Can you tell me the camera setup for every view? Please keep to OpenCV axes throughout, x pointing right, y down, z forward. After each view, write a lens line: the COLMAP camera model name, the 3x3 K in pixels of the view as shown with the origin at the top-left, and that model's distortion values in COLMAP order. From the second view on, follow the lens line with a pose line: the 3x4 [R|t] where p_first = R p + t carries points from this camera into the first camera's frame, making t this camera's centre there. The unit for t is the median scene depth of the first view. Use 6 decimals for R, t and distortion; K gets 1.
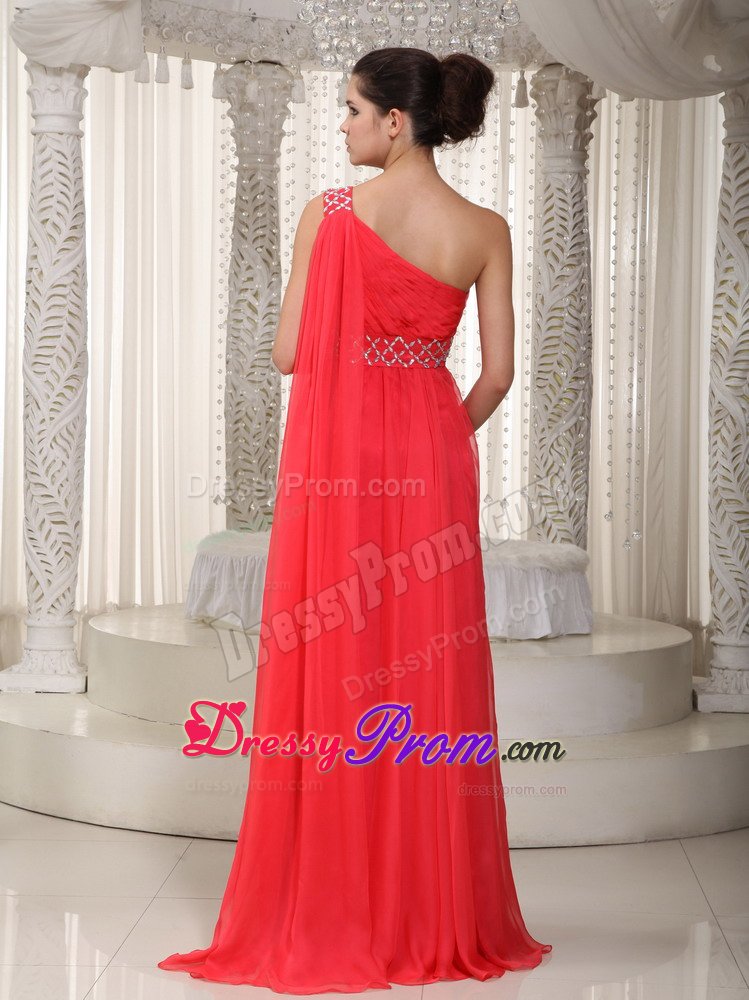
lens RADIAL K [[2022.3, 0, 397.5], [0, 2022.3, 483.6], [0, 0, 1]] dist [0.369214, 0.073745]
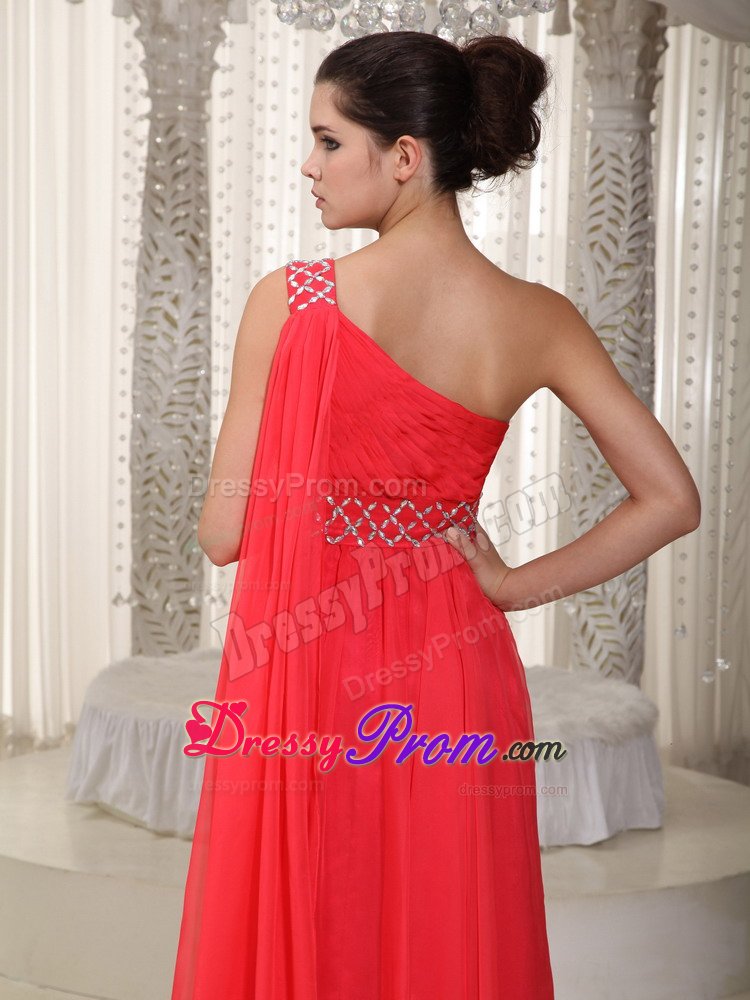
lens RADIAL K [[2449.1, 0, 390.1], [0, 2449.1, 495.9], [0, 0, 1]] dist [0.545039, -0.738877]
pose [[0.999795, 0.008703, 0.018295, -0.011050], [-0.009499, 0.998991, 0.043893, -0.064605], [-0.017895, -0.044057, 0.998869, 0.152008]]
